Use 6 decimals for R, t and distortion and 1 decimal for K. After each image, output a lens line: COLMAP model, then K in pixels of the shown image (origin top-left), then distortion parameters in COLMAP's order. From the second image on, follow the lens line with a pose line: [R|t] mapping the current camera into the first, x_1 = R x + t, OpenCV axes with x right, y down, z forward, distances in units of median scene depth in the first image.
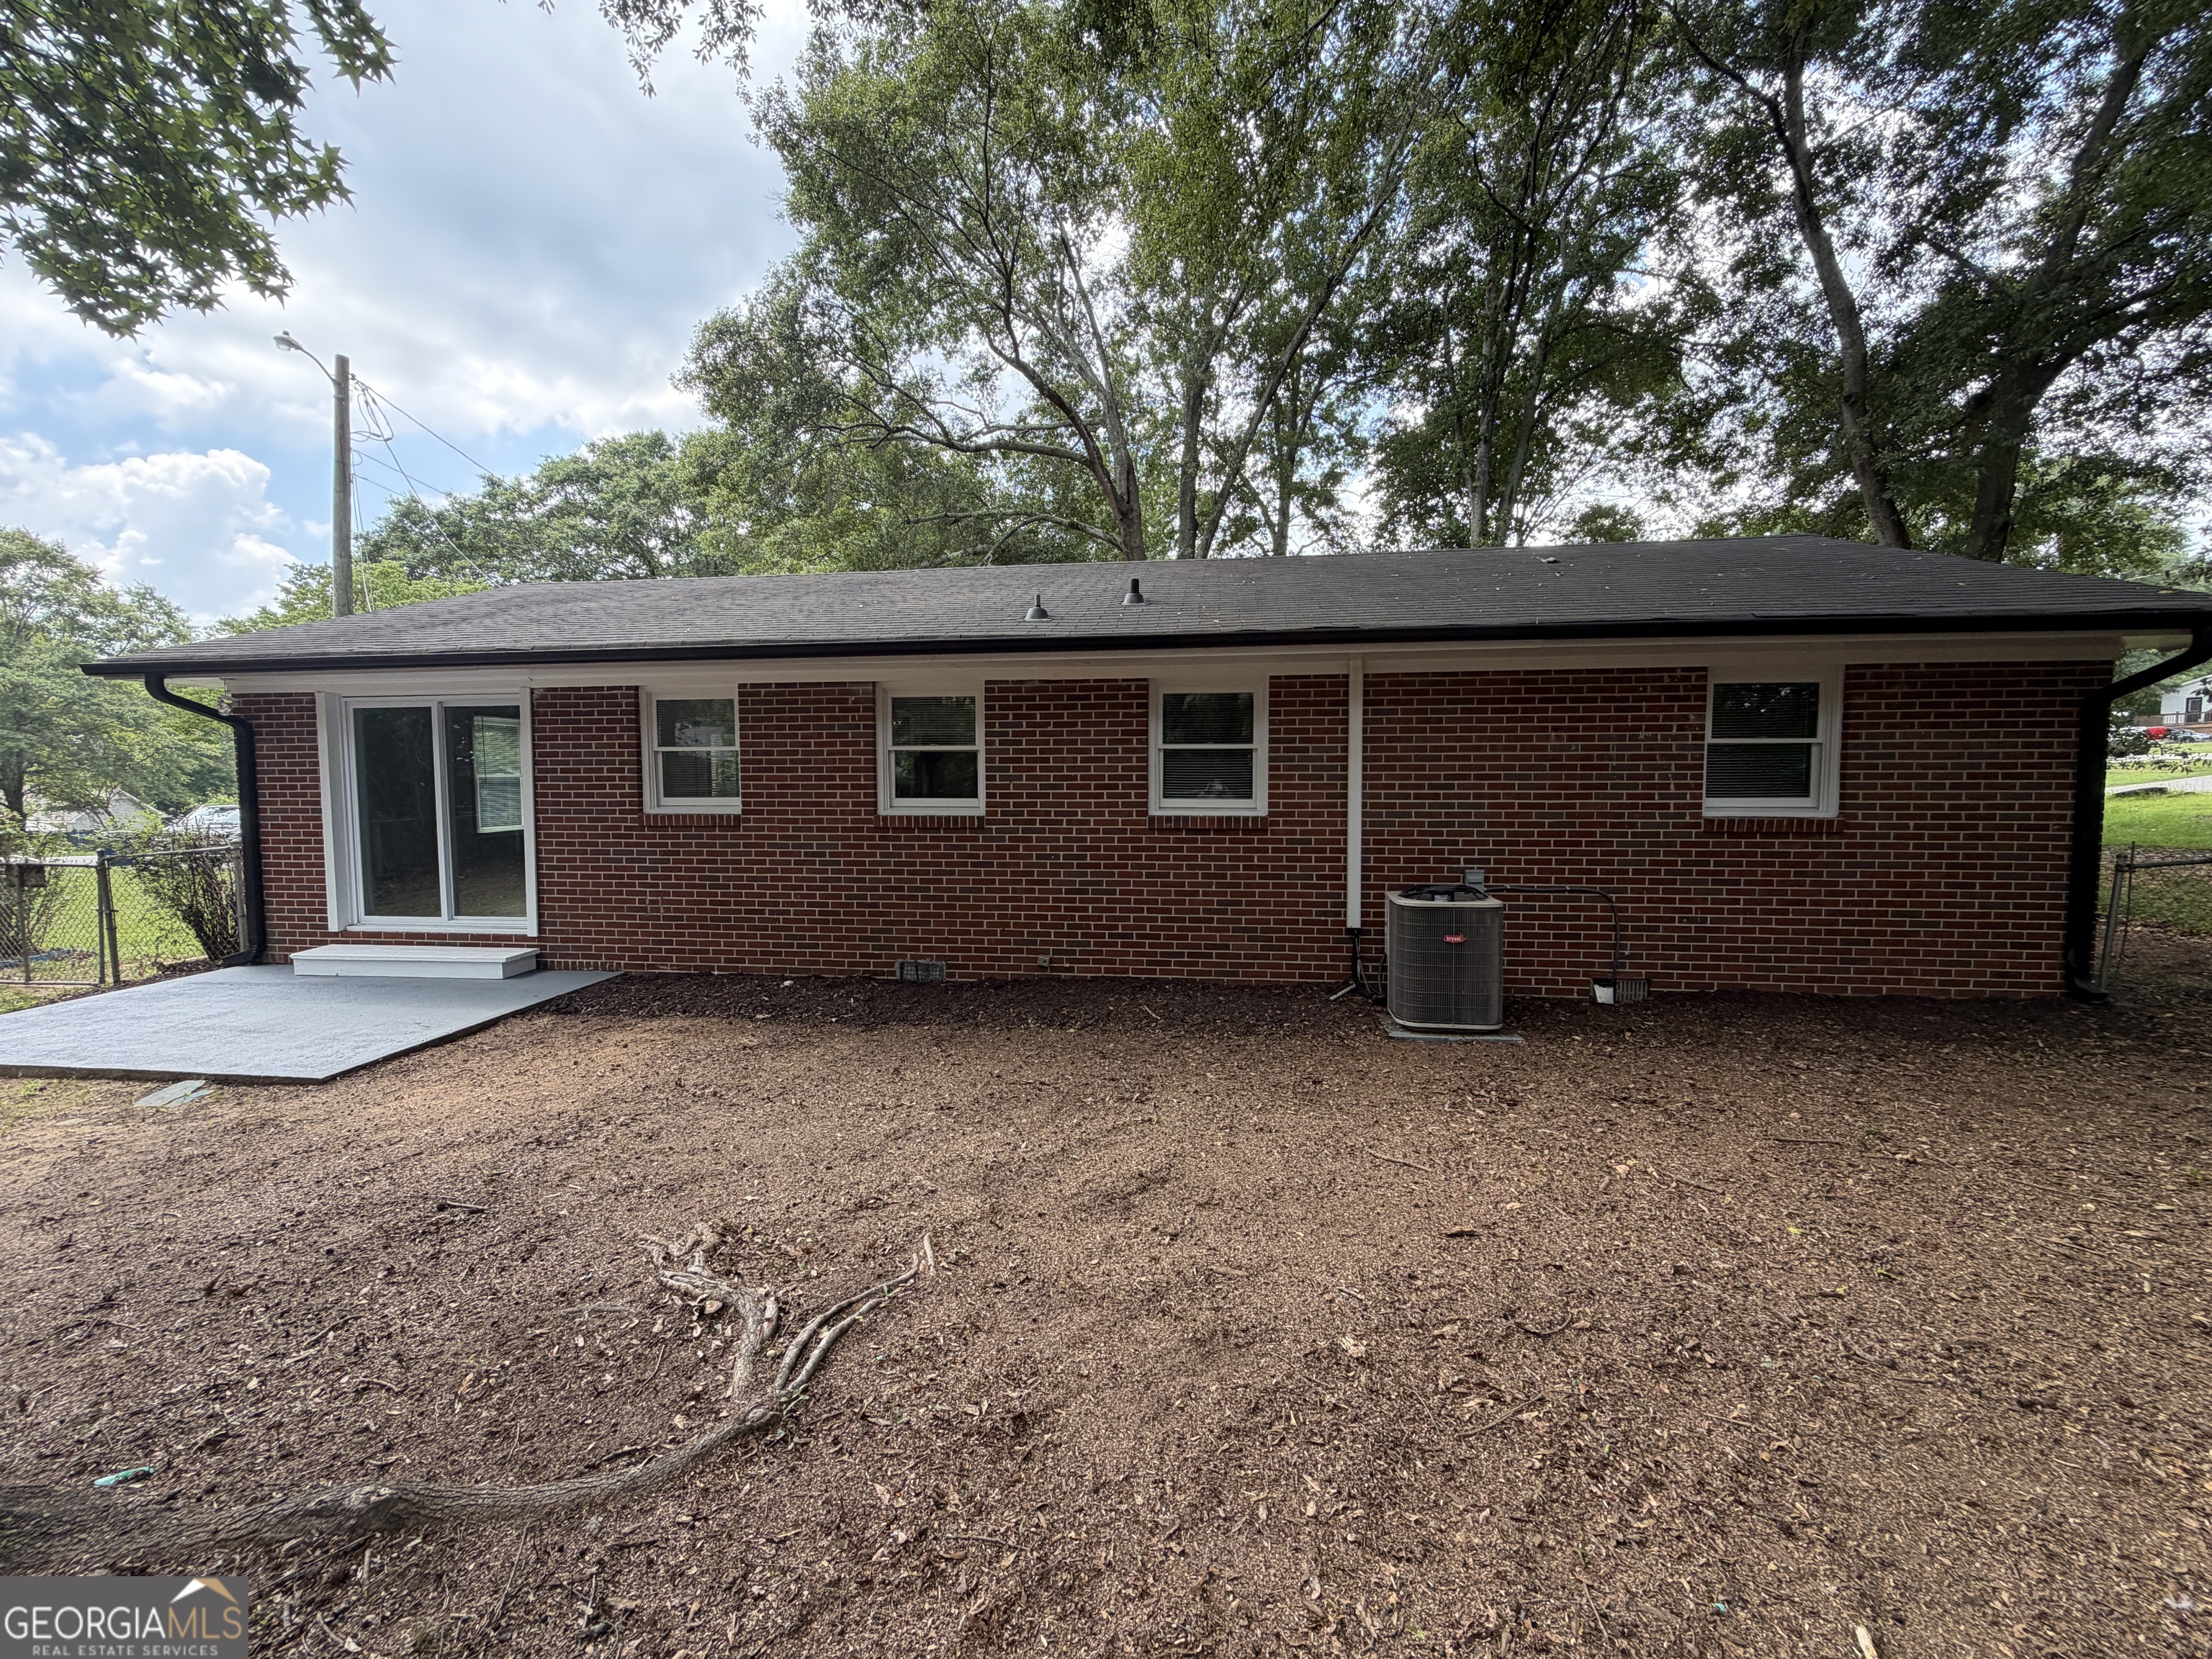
lens RADIAL K [[884.3, 0, 1095.8], [0, 884.3, 831.0], [0, 0, 1]] dist [-0.002717, 0.000585]
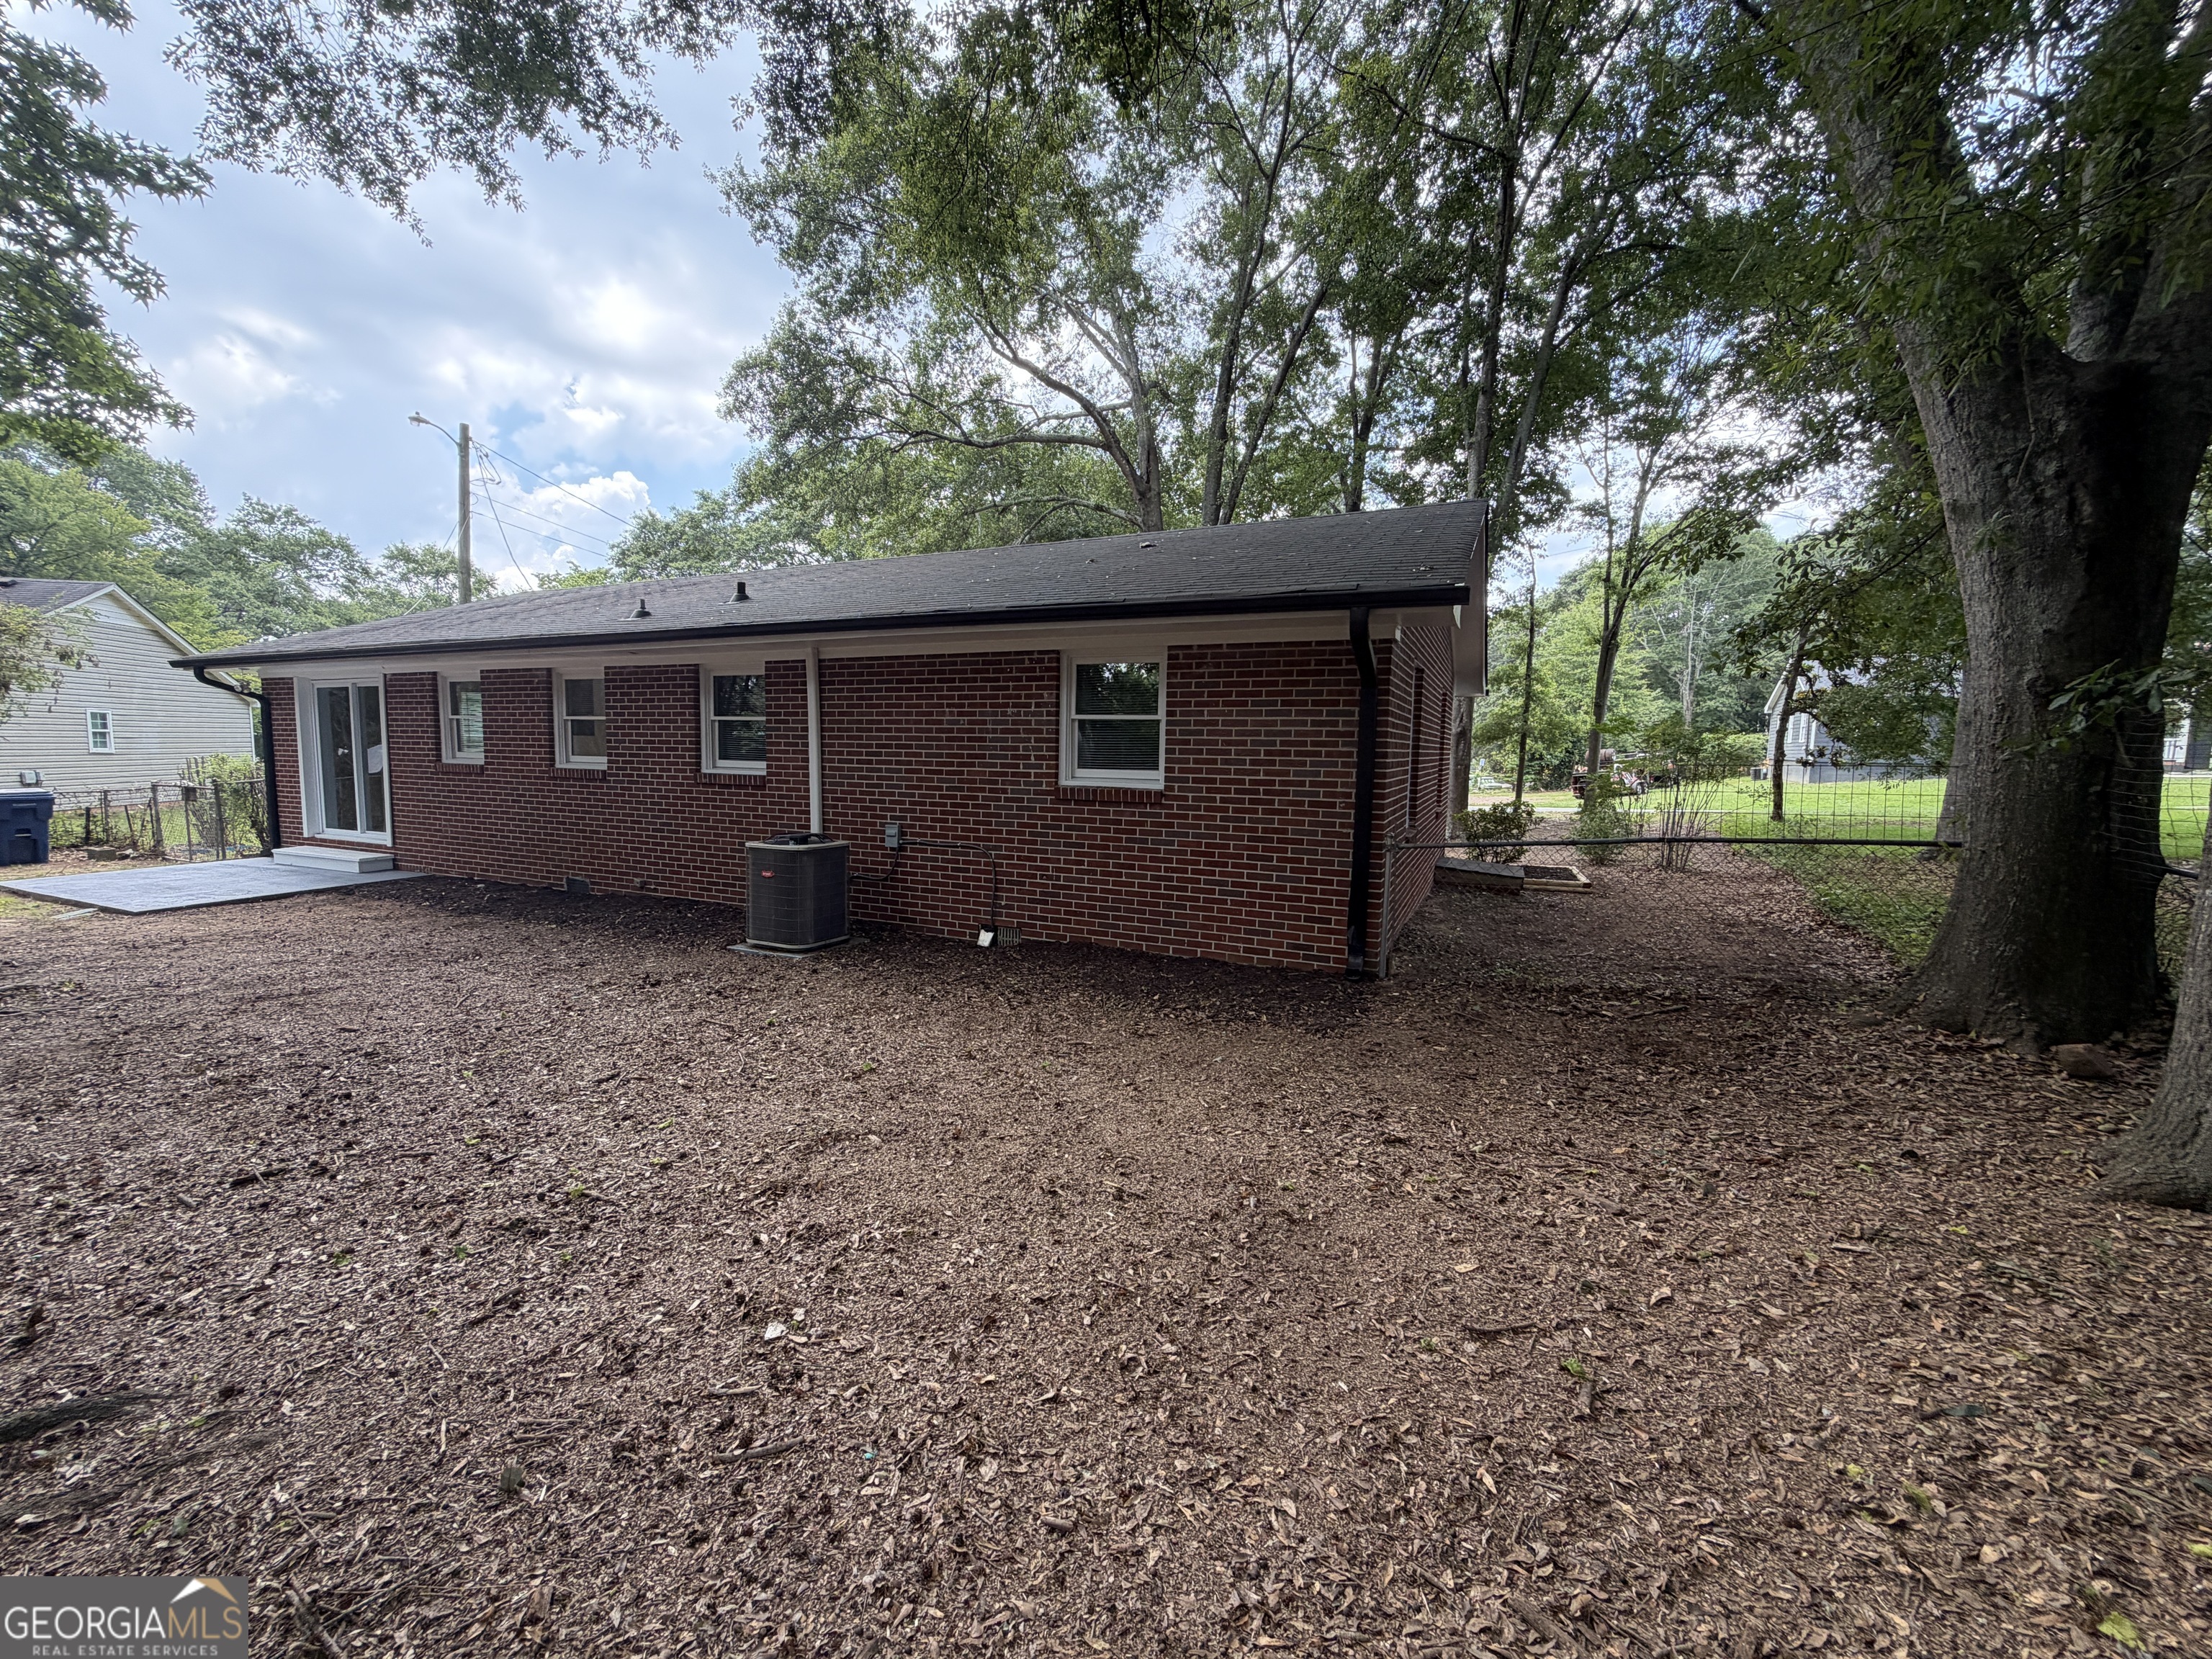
lens RADIAL K [[884.3, 0, 1099.3], [0, 884.3, 830.2], [0, 0, 1]] dist [-0.002717, 0.000585]
pose [[0.955924, 0.045507, -0.290068, 0.947432], [-0.036665, 0.998684, 0.035847, -0.001342], [0.291317, -0.023632, 0.956335, -0.045551]]
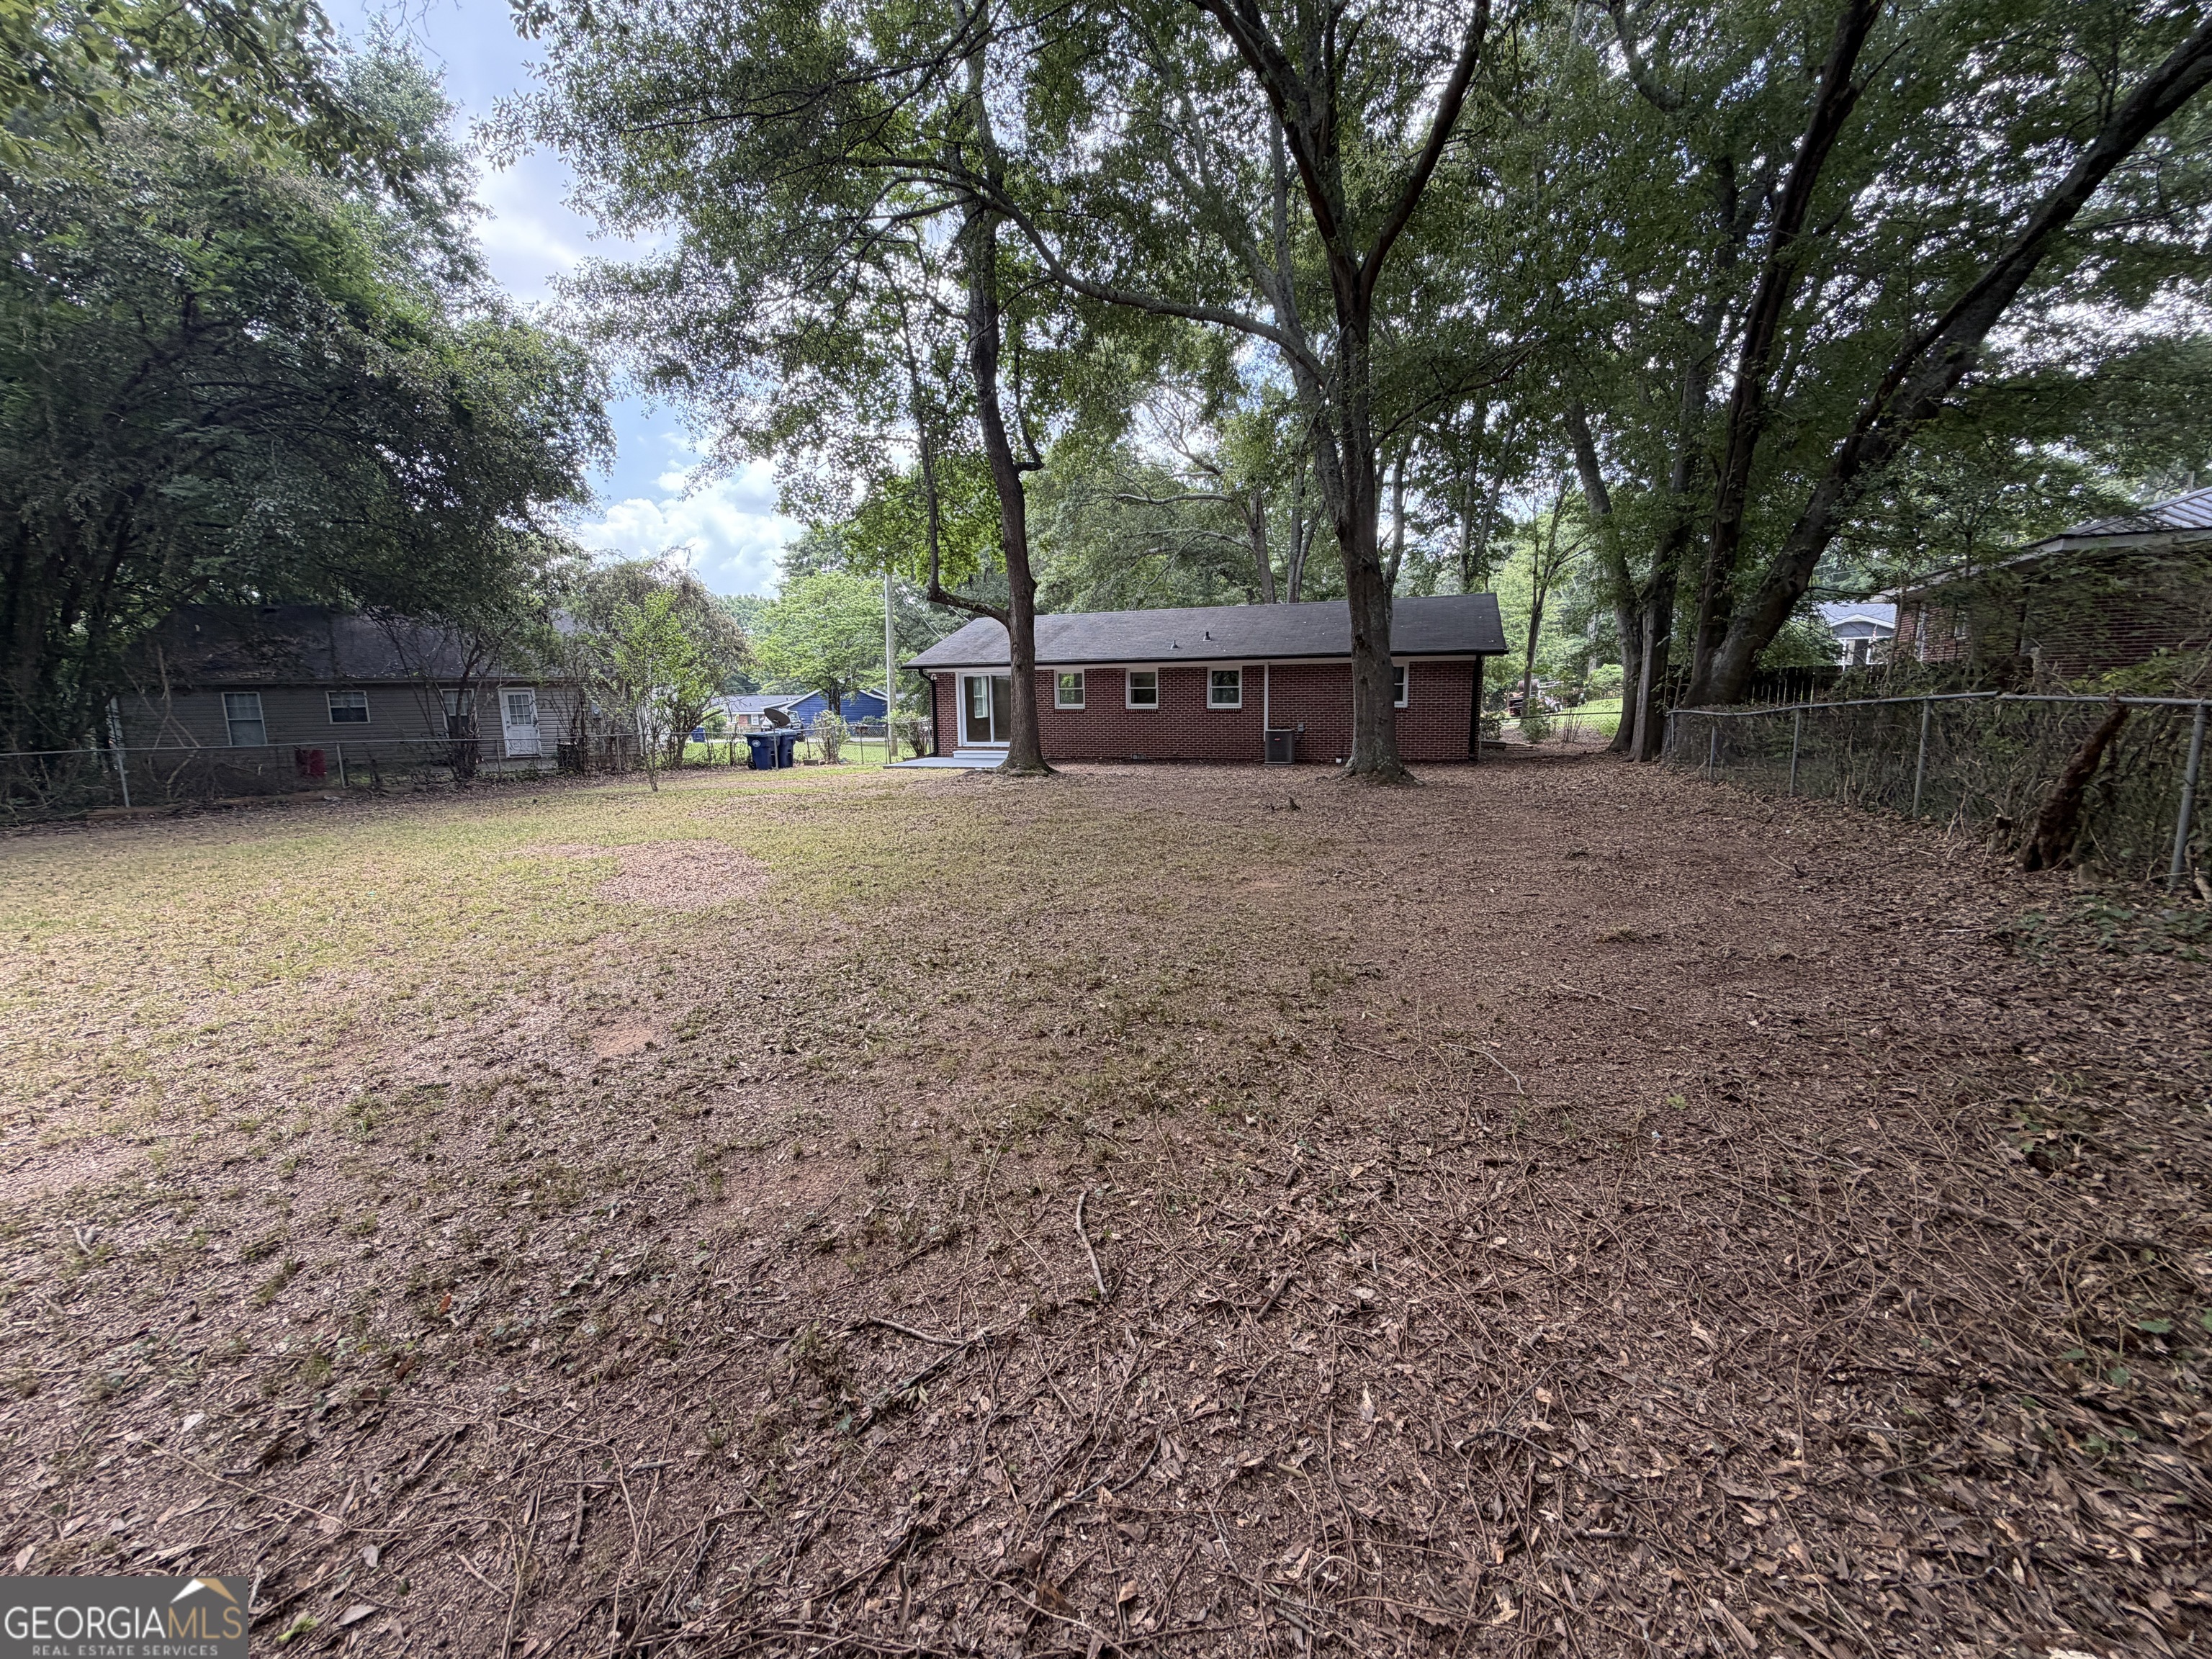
lens RADIAL K [[884.3, 0, 1093.7], [0, 884.3, 831.1], [0, 0, 1]] dist [-0.002717, 0.000585]
pose [[0.974153, 0.024680, -0.224539, 0.389183], [-0.001084, 0.994513, 0.104611, 0.091267], [0.225889, -0.101664, 0.968834, -2.281048]]
